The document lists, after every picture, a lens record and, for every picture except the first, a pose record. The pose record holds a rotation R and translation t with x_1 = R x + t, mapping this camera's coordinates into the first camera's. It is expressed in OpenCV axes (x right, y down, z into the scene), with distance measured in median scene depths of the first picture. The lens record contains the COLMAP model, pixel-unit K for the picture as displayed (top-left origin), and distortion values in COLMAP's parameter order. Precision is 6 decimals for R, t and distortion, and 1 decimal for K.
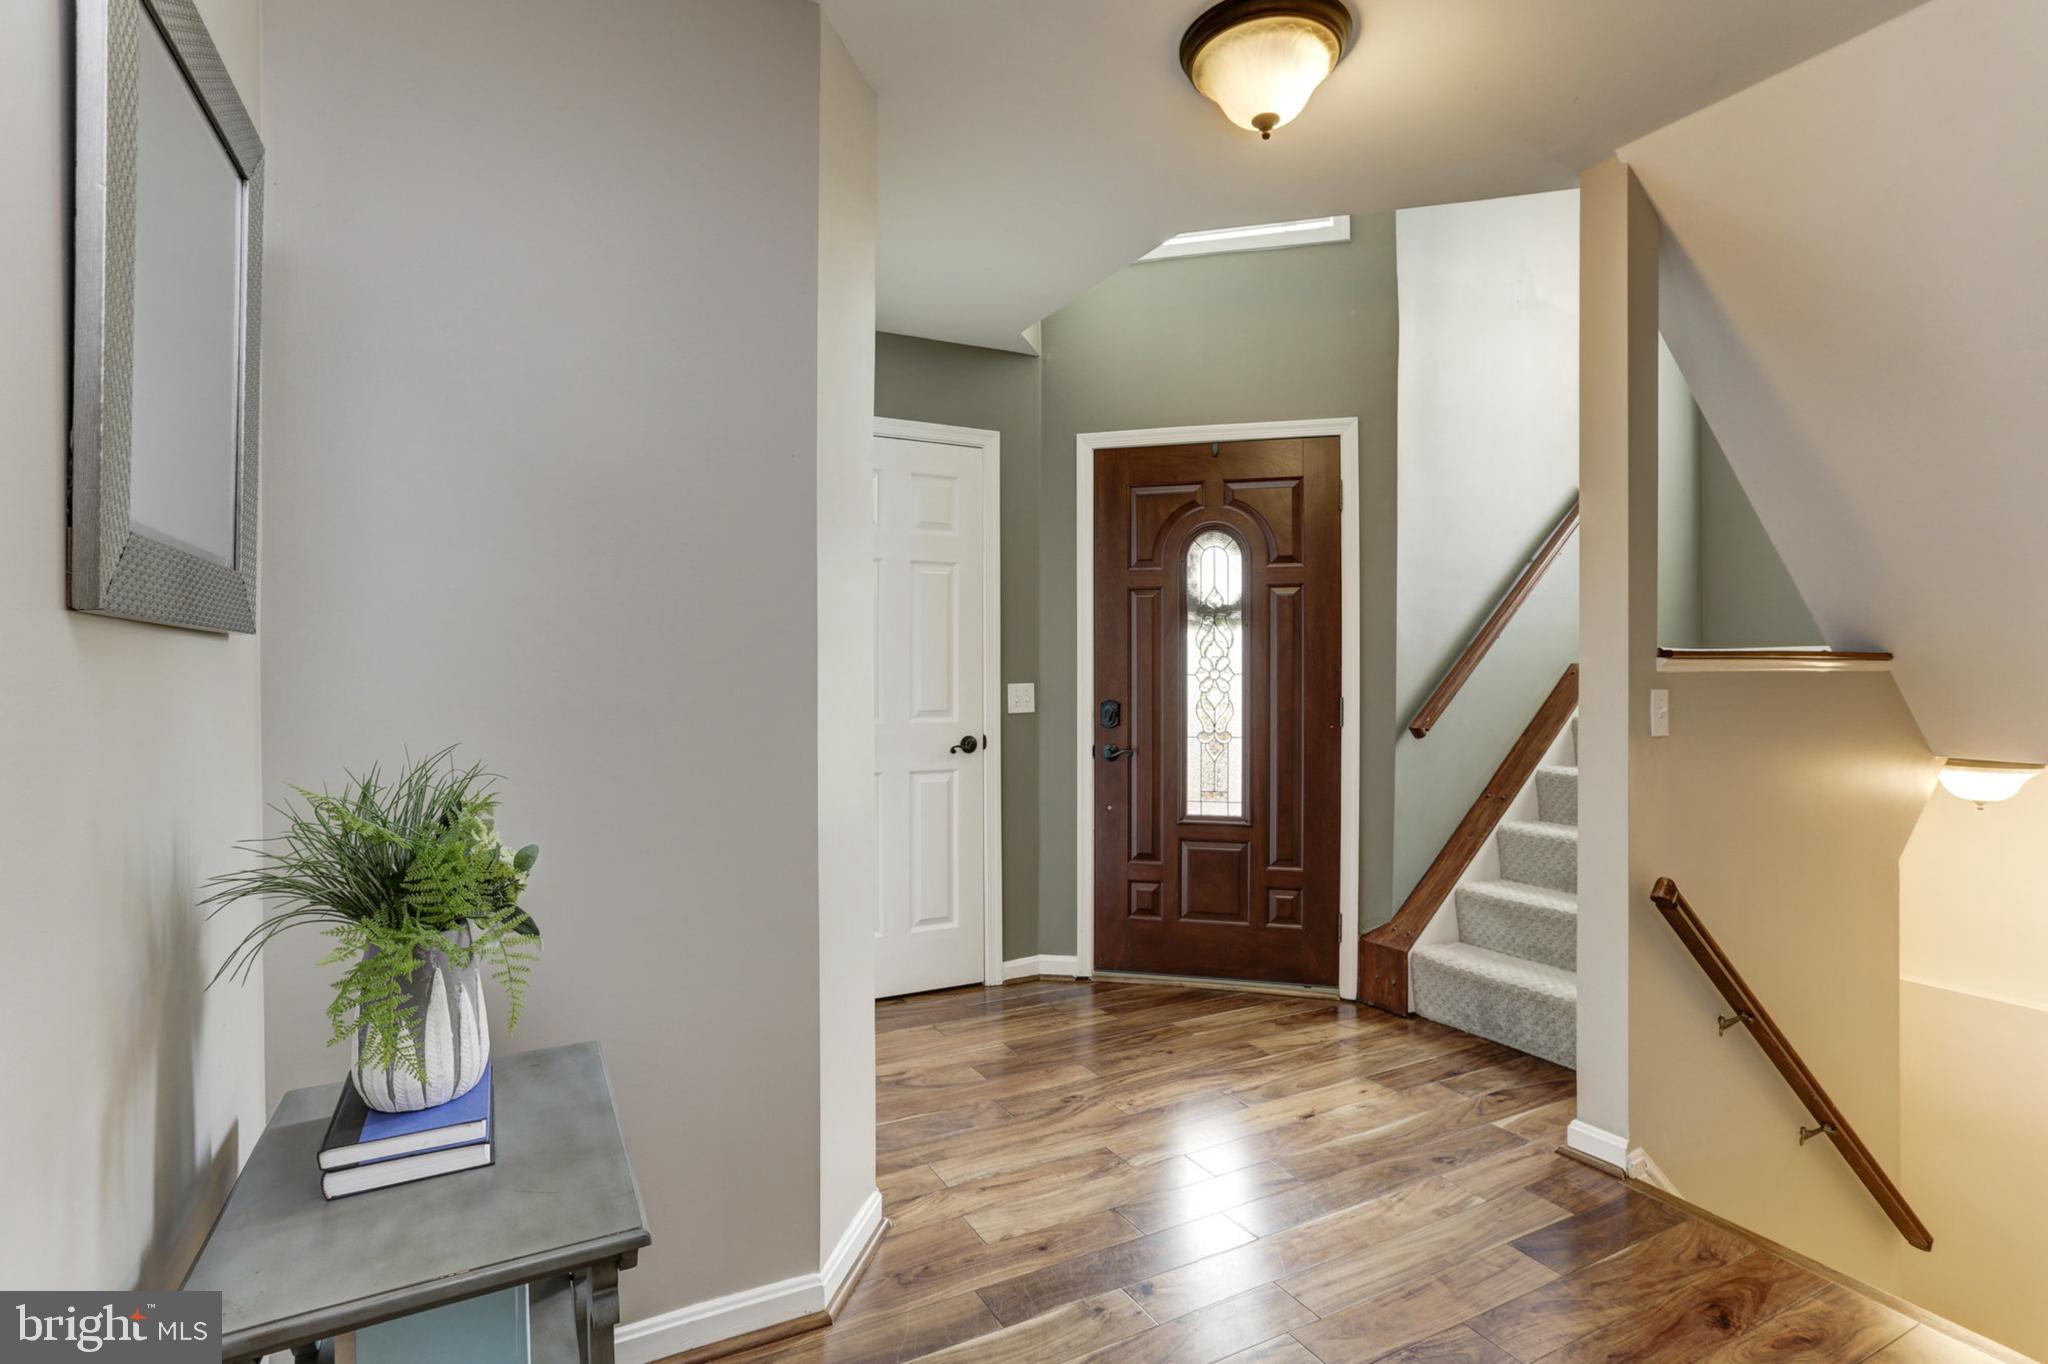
lens RADIAL K [[1004.8, 0, 1023.6], [0, 1004.8, 677.6], [0, 0, 1]] dist [-0.034959, 0.025913]
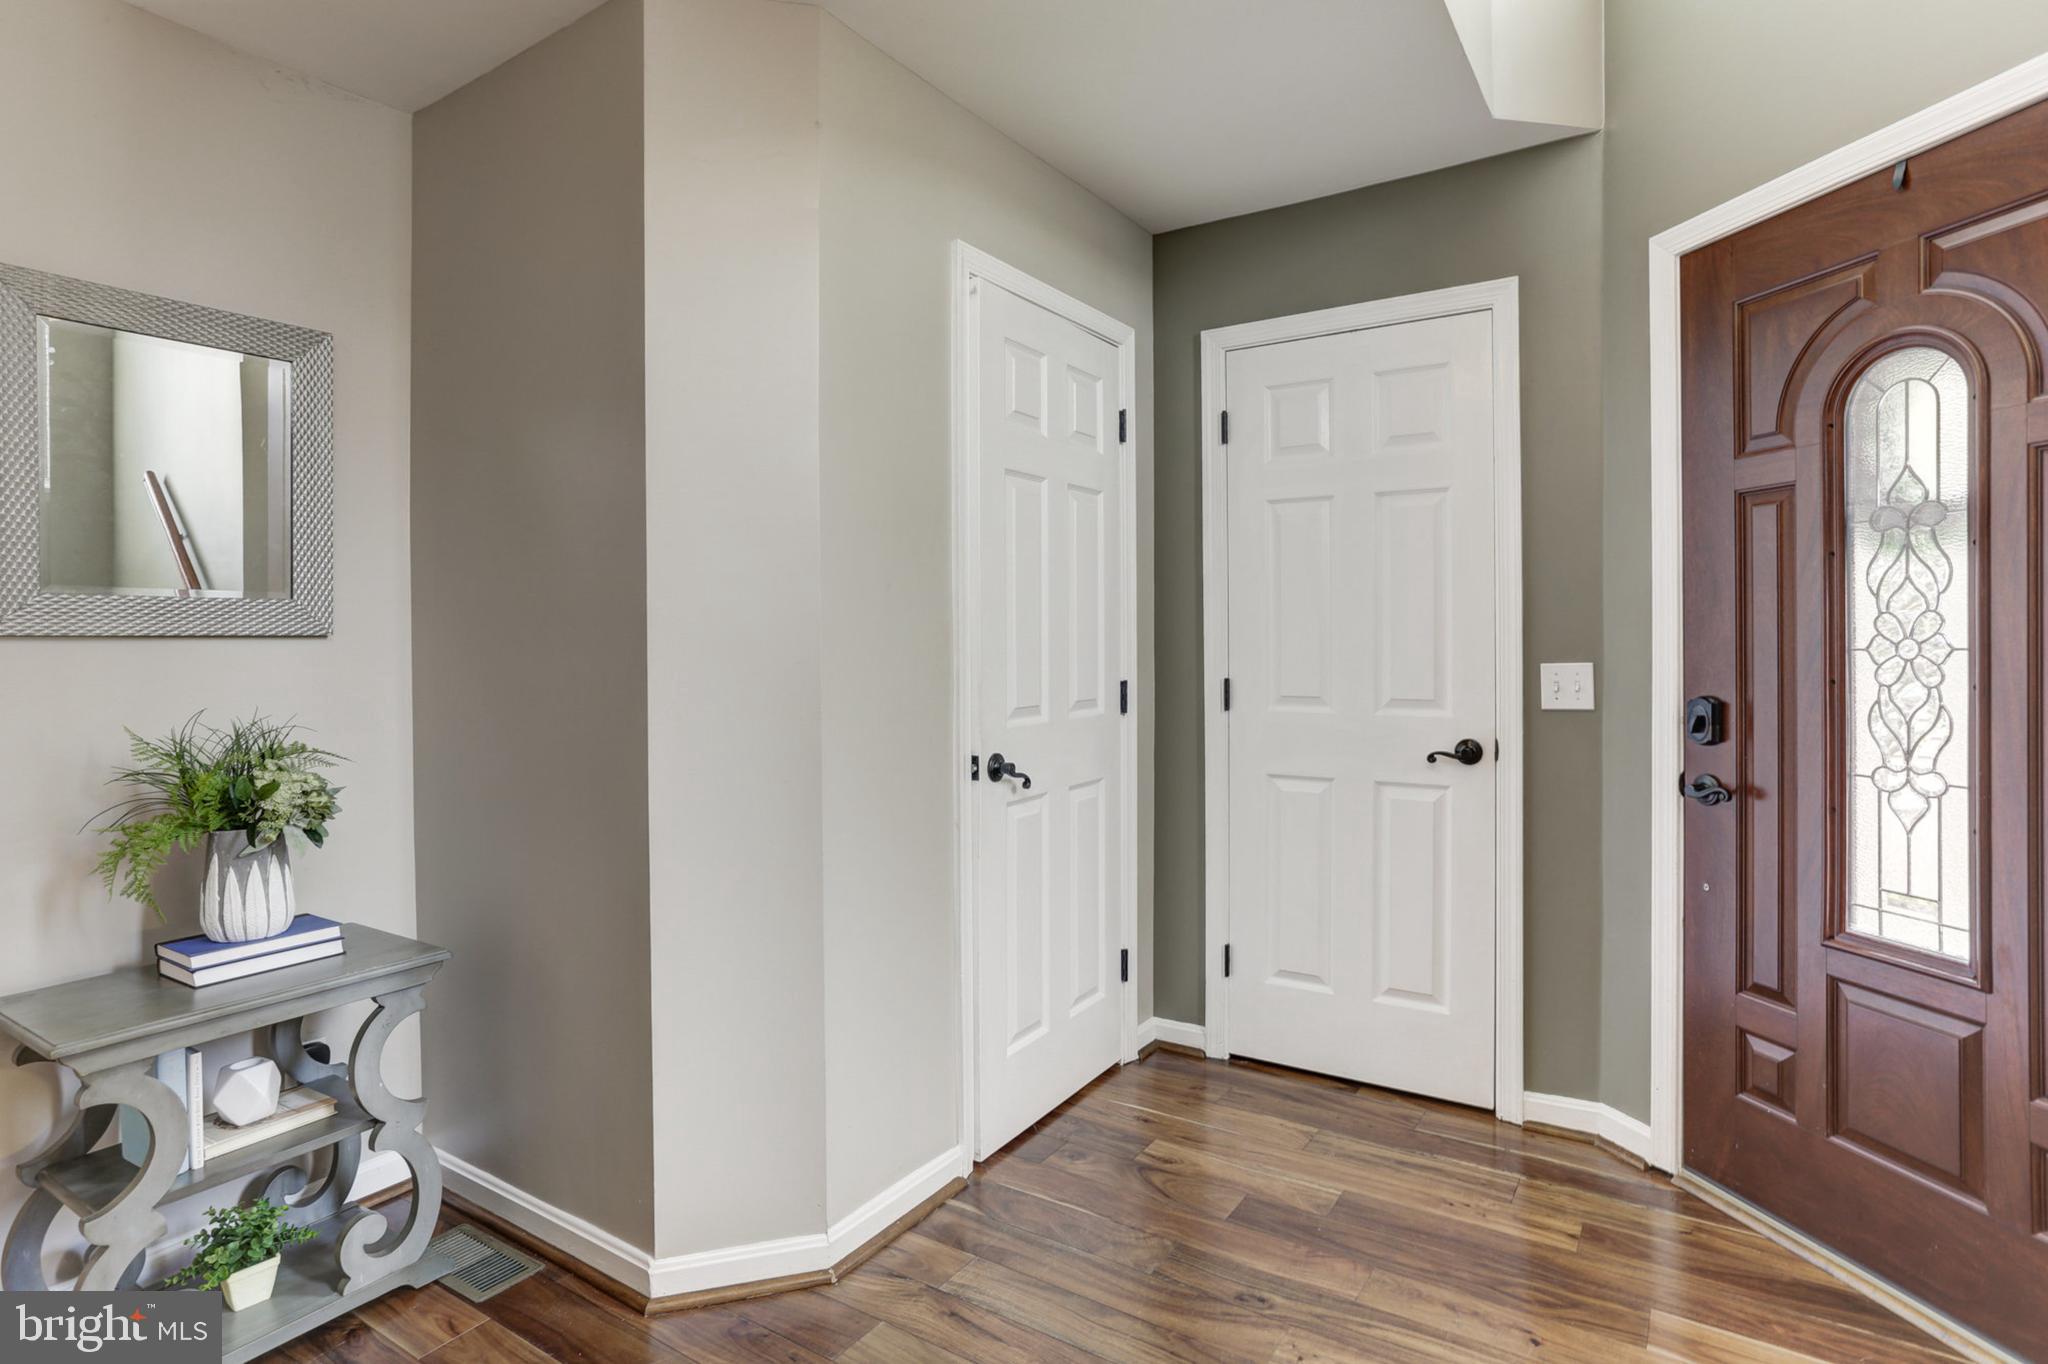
lens RADIAL K [[1045.9, 0, 1008.7], [0, 1045.9, 643.6], [0, 0, 1]] dist [-0.016937, 0.001489]
pose [[0.472460, -0.003029, -0.881347, 0.417351], [0.005882, 0.999983, -0.000284, -0.008295], [0.881333, -0.005050, 0.472469, 0.390011]]
